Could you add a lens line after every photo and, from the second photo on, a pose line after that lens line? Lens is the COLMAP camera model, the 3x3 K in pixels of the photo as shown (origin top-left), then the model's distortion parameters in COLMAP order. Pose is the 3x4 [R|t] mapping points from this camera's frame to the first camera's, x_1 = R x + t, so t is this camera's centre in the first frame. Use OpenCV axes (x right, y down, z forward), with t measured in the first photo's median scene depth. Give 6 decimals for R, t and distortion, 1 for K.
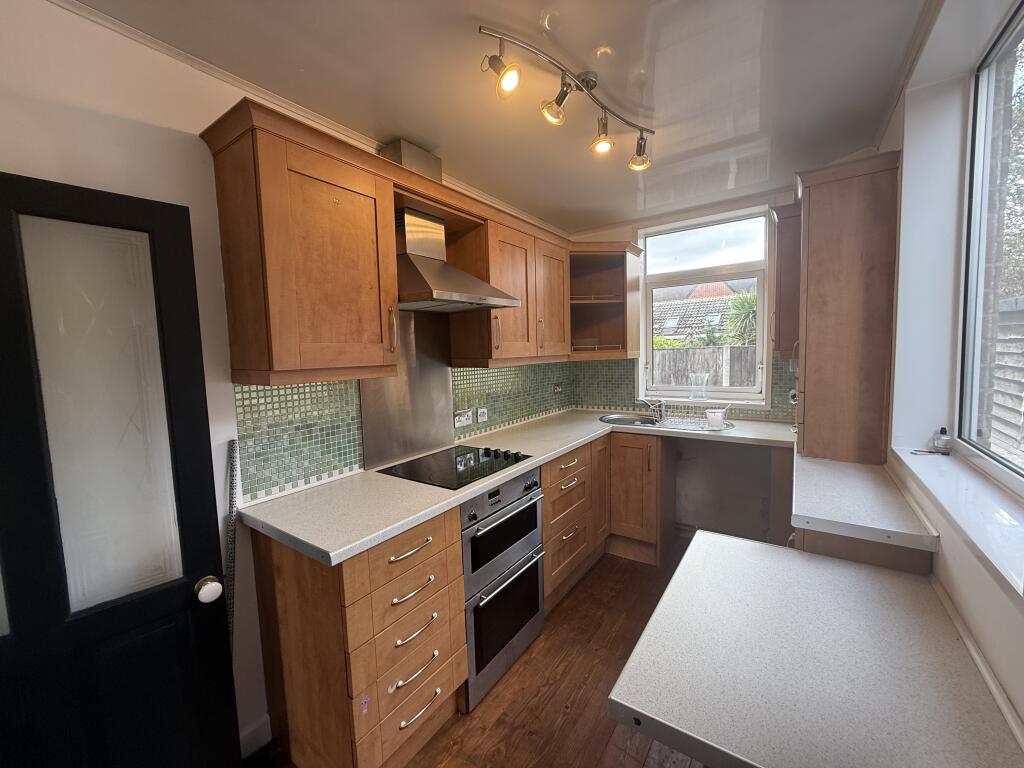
lens RADIAL K [[404.7, 0, 510.4], [0, 404.7, 383.5], [0, 0, 1]] dist [0.002116, 0.000615]
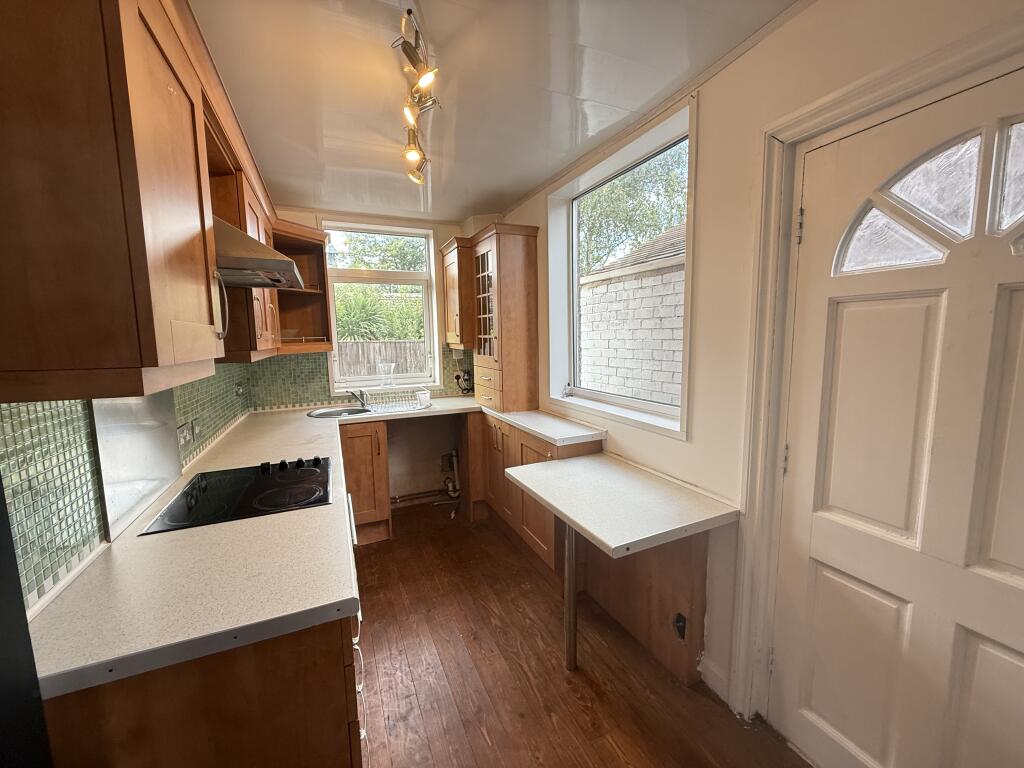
lens RADIAL K [[404.7, 0, 508.0], [0, 404.7, 382.0], [0, 0, 1]] dist [0.002116, 0.000615]
pose [[0.513416, -0.076010, 0.854767, -0.379005], [0.072131, 0.996367, 0.045276, -0.000288], [-0.855103, 0.038410, 0.517034, 0.139313]]
